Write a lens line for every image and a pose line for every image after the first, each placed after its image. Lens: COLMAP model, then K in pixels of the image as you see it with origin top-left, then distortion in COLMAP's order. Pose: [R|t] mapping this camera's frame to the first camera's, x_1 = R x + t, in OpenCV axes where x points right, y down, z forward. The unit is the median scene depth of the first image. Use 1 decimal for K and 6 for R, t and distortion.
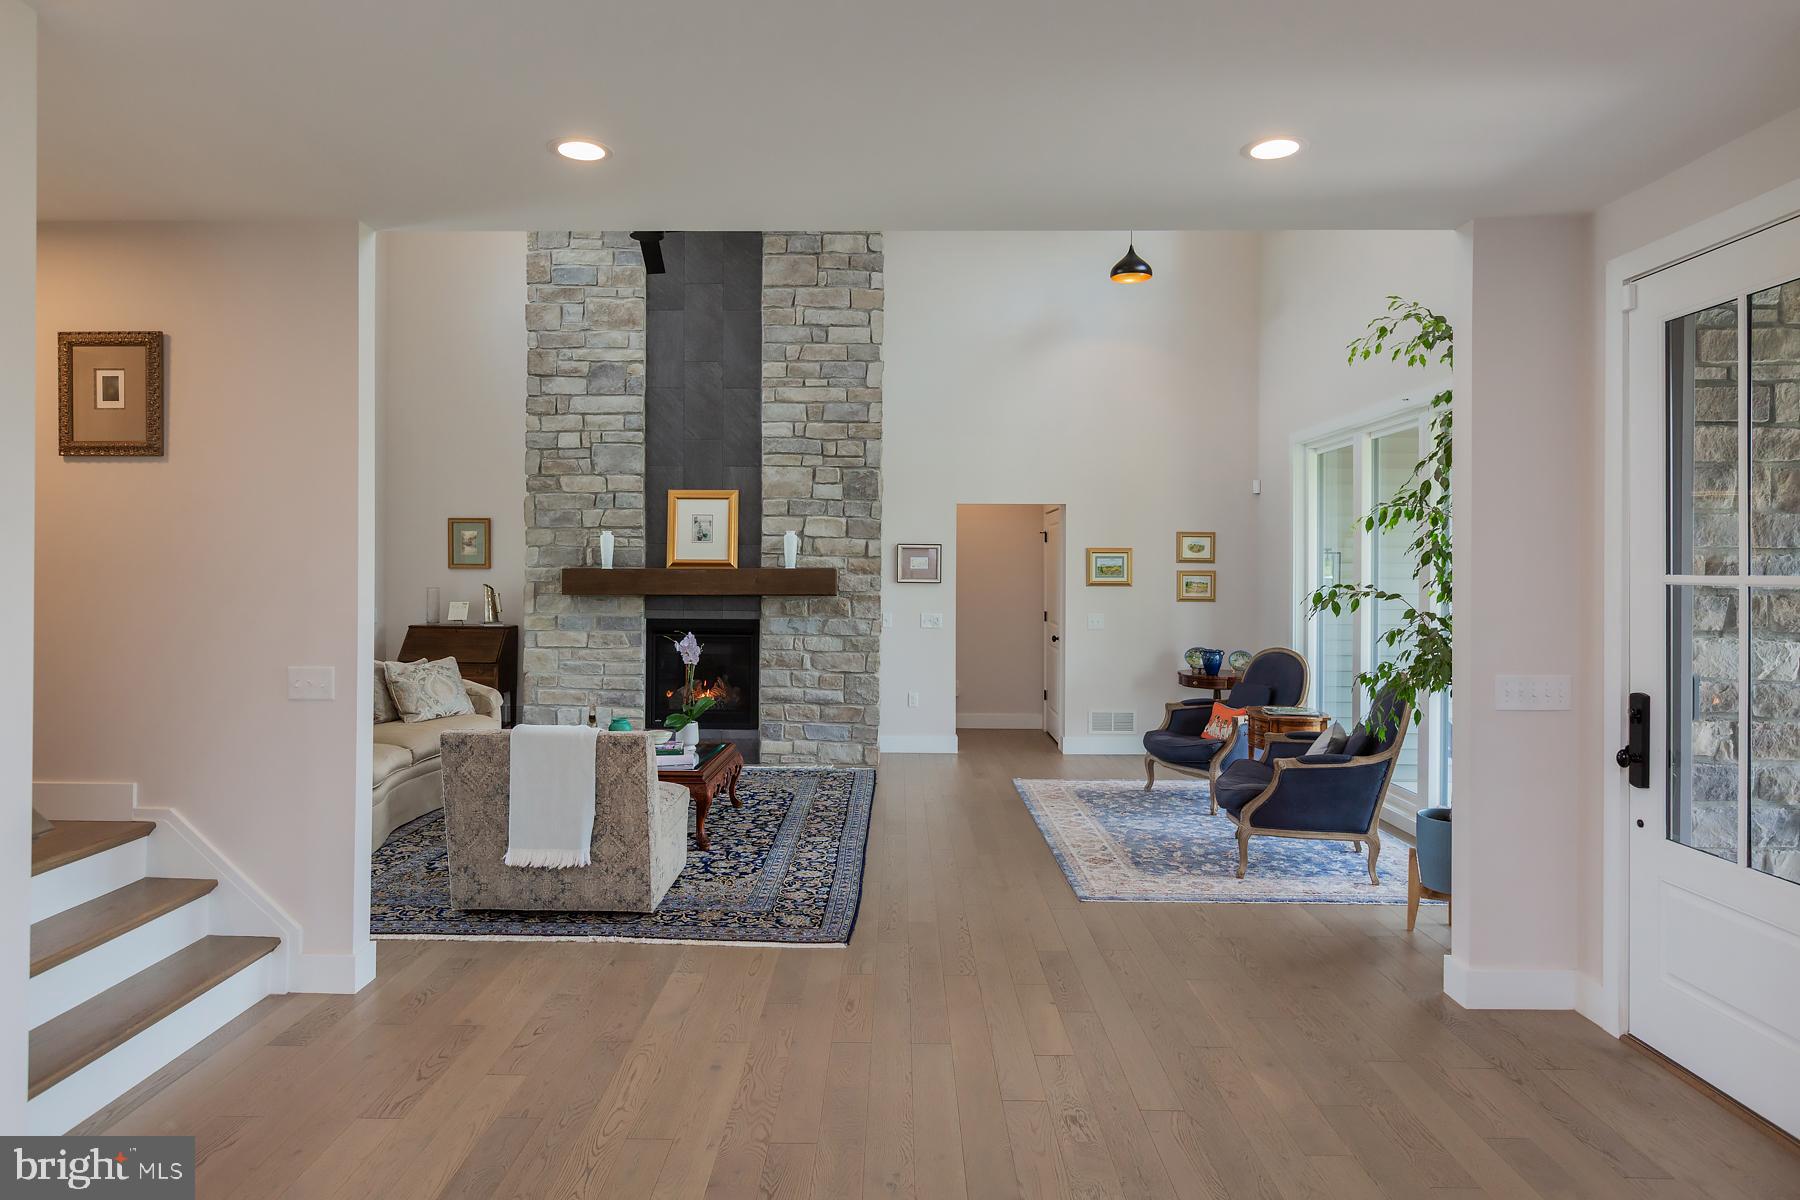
lens RADIAL K [[1073.9, 0, 880.6], [0, 1073.9, 570.1], [0, 0, 1]] dist [-0.009419, 0.002867]
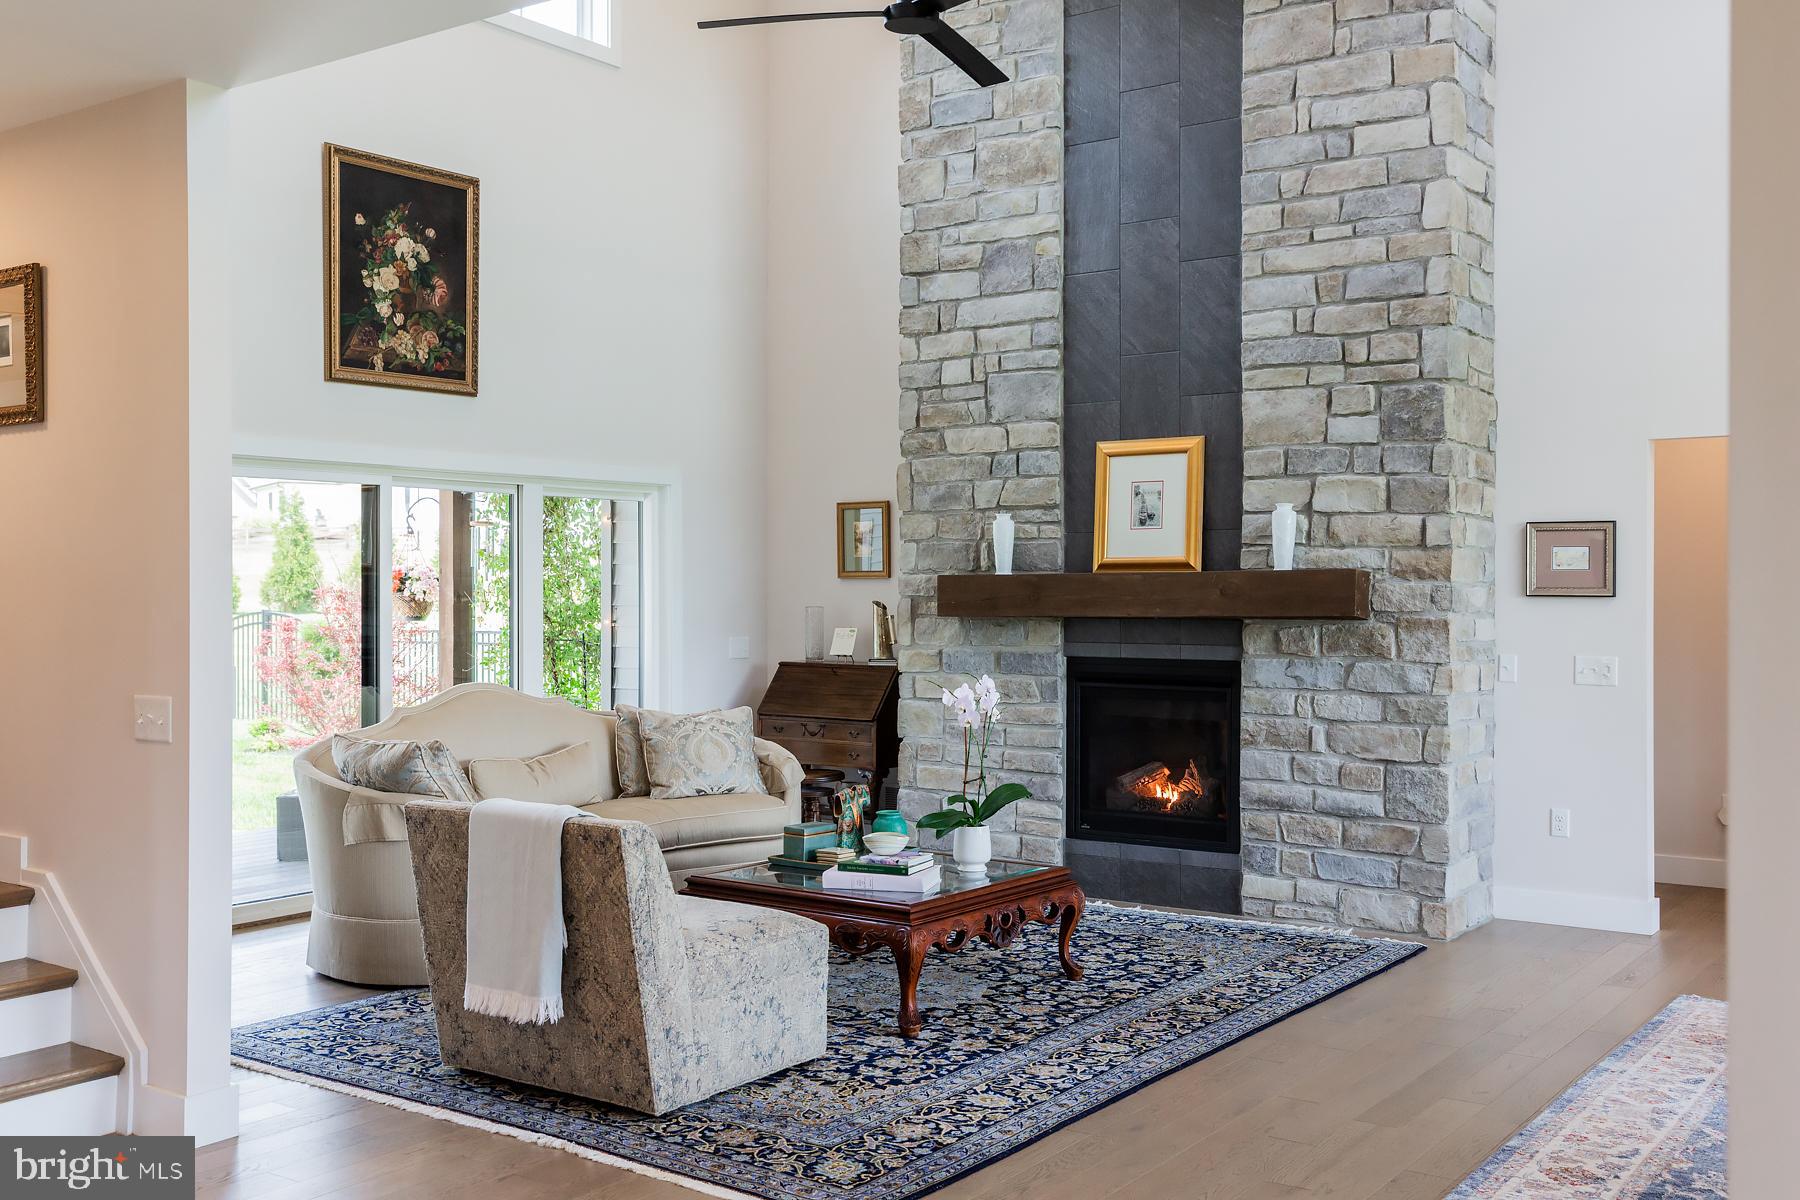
lens RADIAL K [[1737.5, 0, 904.6], [0, 1737.5, 600.2], [0, 0, 1]] dist [0.011621, 0.000000]
pose [[0.826381, -0.002767, -0.563105, 0.260647], [0.004644, 0.999987, 0.001902, 0.011213], [0.563092, -0.004187, 0.826383, 0.138753]]
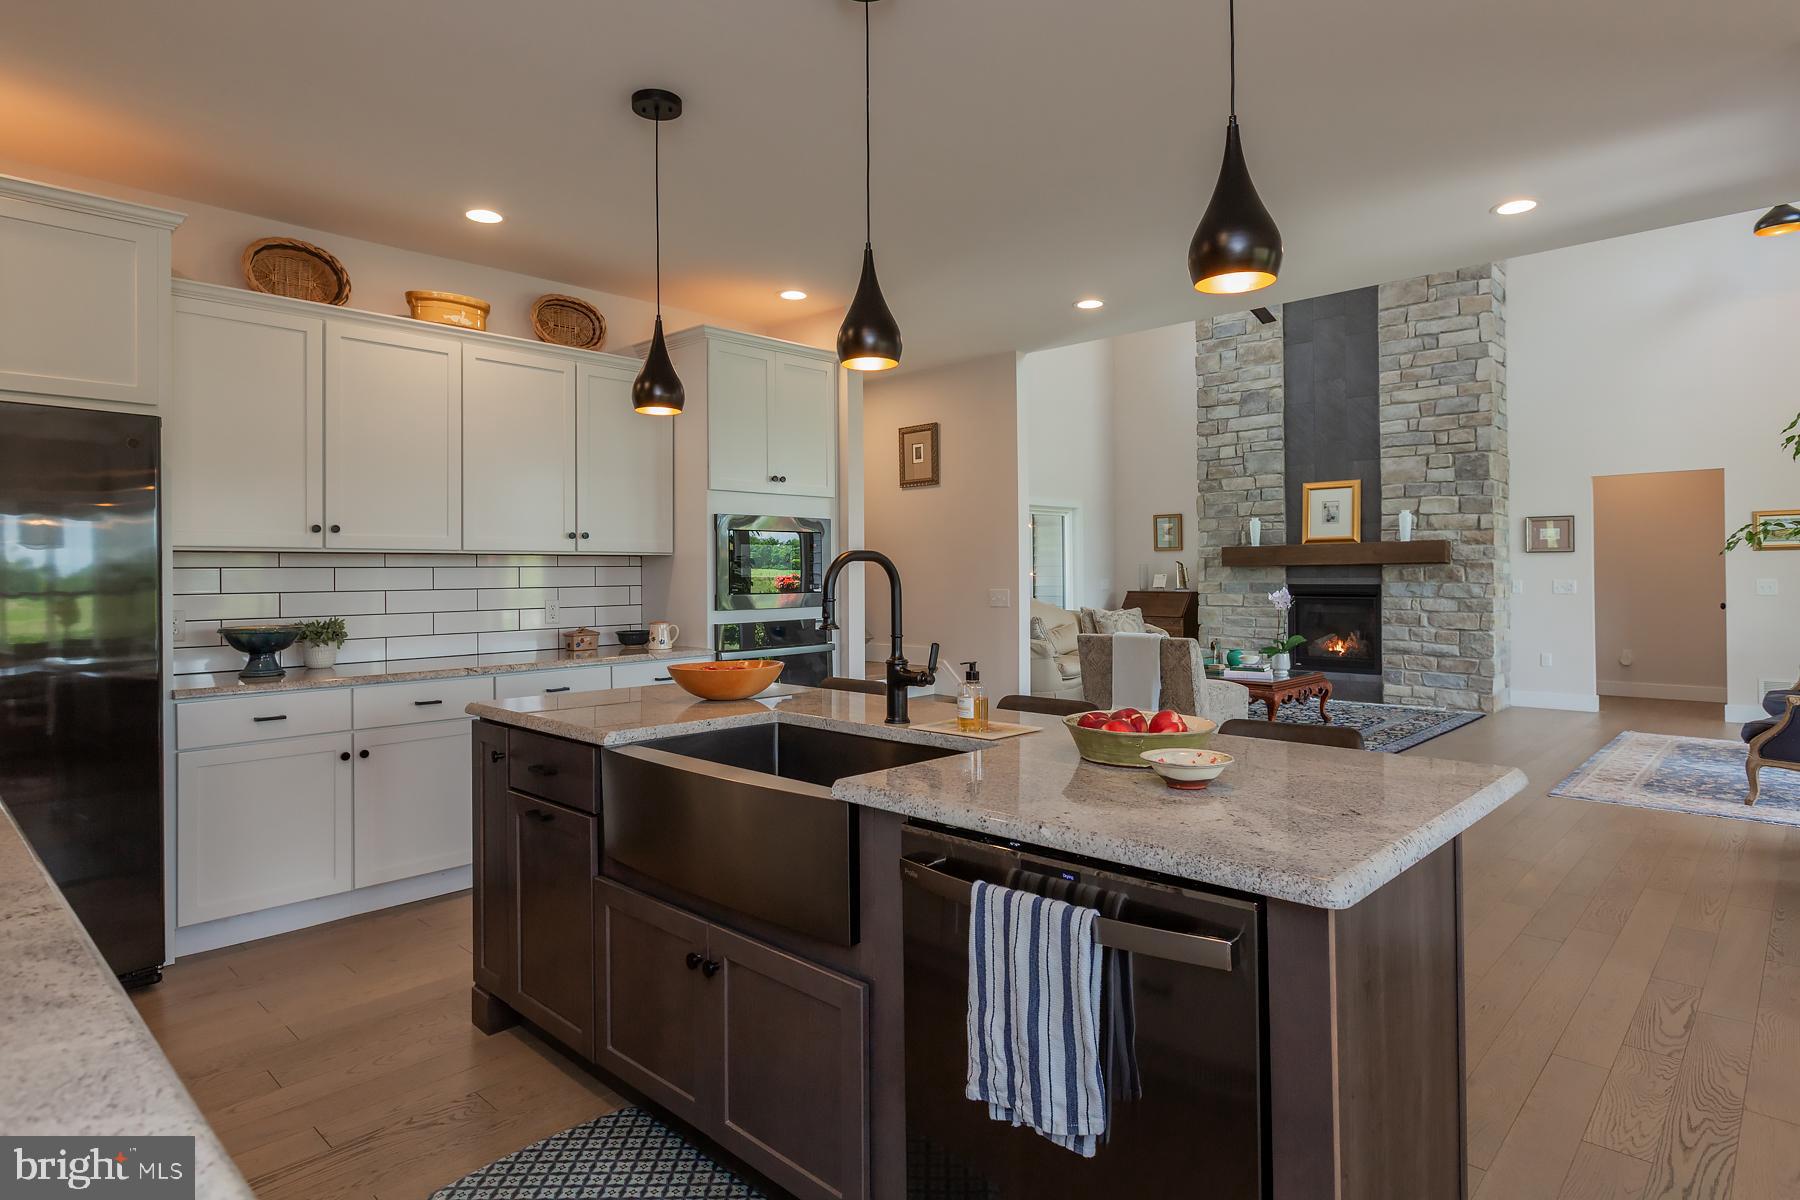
lens RADIAL K [[972.1, 0, 900.0], [0, 972.1, 567.9], [0, 0, 1]] dist [-0.002046, -0.003686]
pose [[0.735478, -0.015666, -0.677368, 0.232824], [0.013163, 0.999874, -0.008832, 0.029910], [0.677421, -0.002421, 0.735591, -0.178231]]
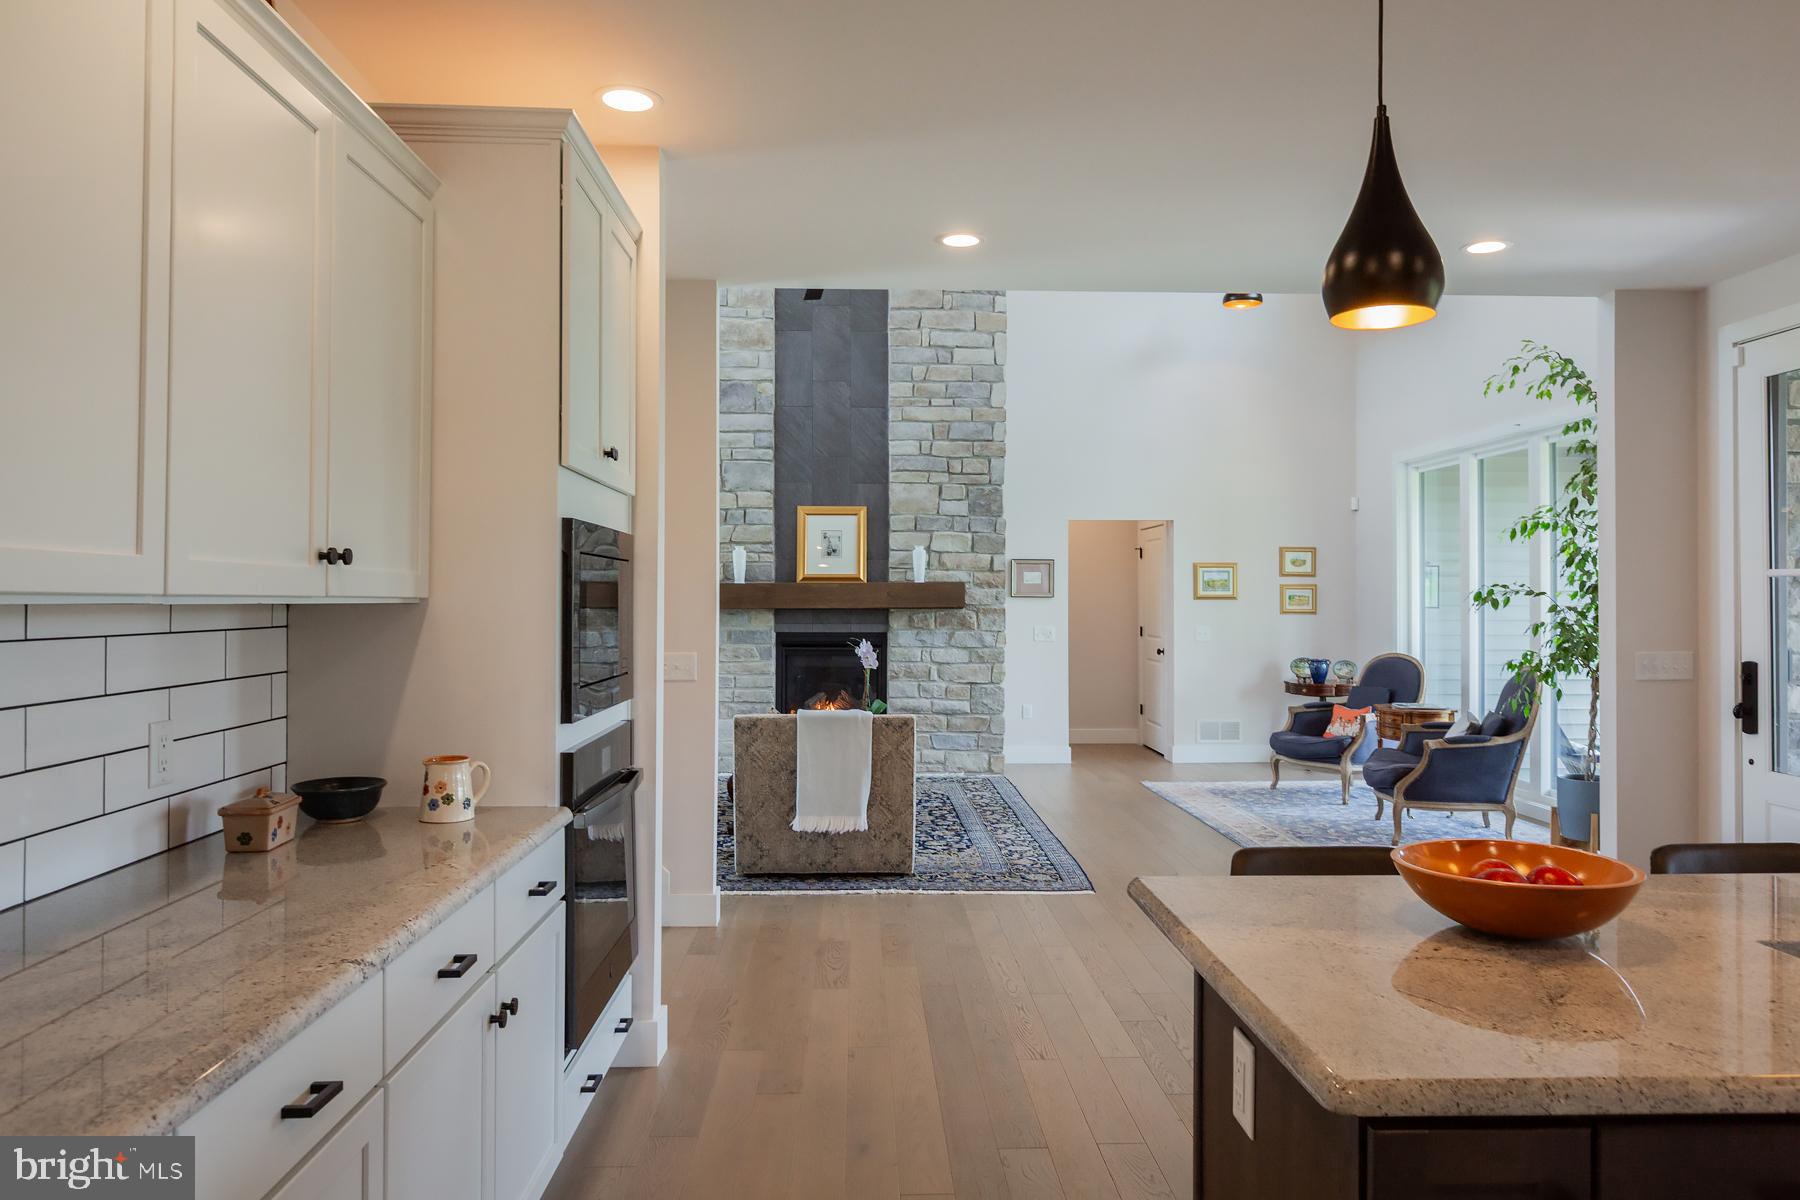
lens RADIAL K [[1231.3, 0, 909.0], [0, 1231.3, 583.7], [0, 0, 1]] dist [-0.003214, -0.000038]
pose [[0.998254, -0.003580, 0.058957, -0.162009], [0.004341, 0.999909, -0.012771, 0.014595], [-0.058905, 0.013005, 0.998179, -0.176274]]
